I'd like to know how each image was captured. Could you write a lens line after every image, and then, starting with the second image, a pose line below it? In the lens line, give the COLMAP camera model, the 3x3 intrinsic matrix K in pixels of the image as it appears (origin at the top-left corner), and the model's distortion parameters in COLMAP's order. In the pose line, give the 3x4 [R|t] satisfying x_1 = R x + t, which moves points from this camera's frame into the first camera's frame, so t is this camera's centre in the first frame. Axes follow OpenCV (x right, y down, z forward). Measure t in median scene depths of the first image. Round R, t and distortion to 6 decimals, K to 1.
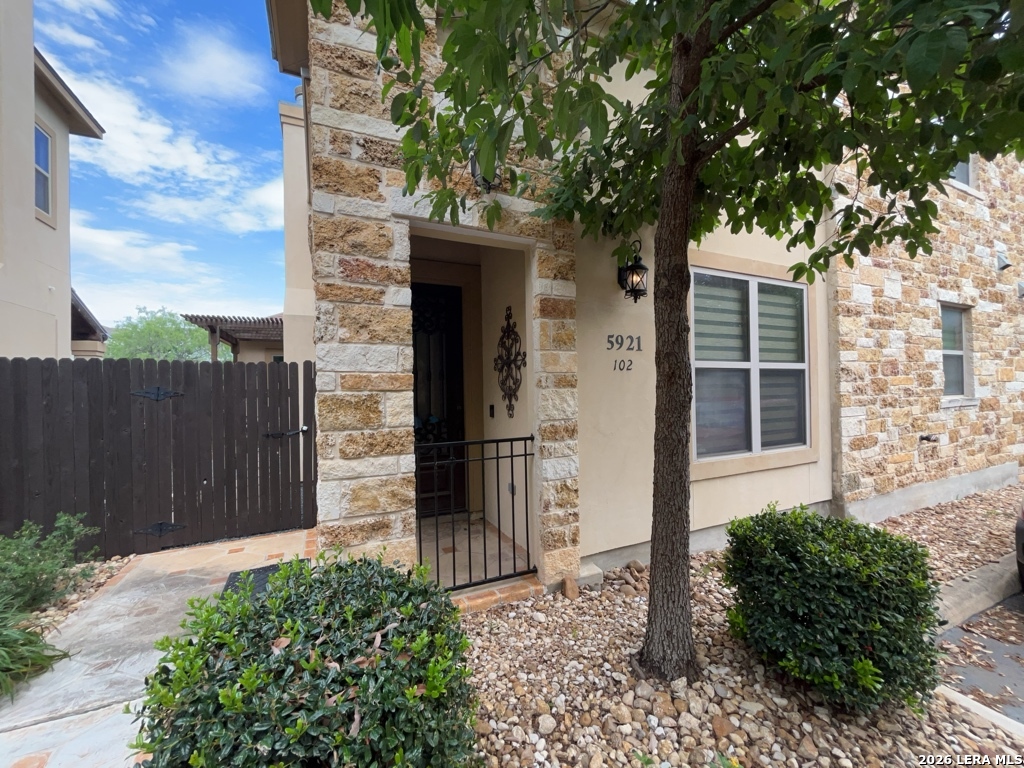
lens RADIAL K [[404.9, 0, 512.0], [0, 404.9, 384.0], [0, 0, 1]] dist [-0.003140, -0.000430]
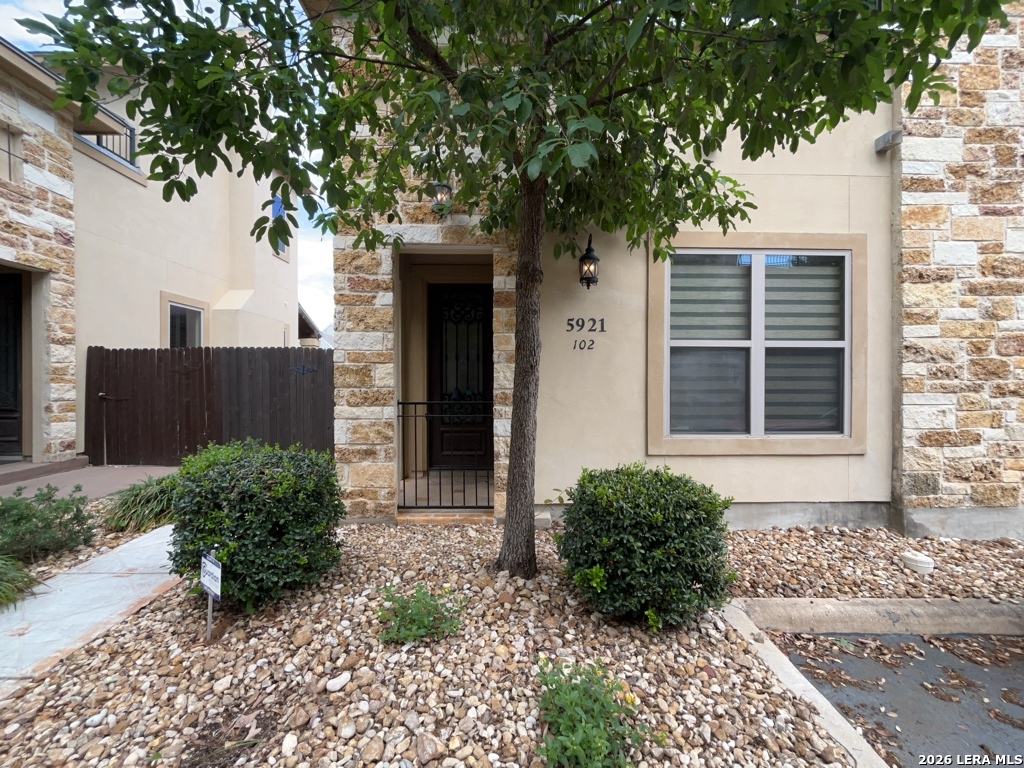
lens RADIAL K [[413.8, 0, 514.8], [0, 413.8, 384.7], [0, 0, 1]] dist [-0.002014, -0.000445]
pose [[0.916022, 0.019460, -0.400655, 0.523868], [-0.011877, 0.999700, 0.021401, 0.039625], [0.400952, -0.014846, 0.915979, -0.131541]]
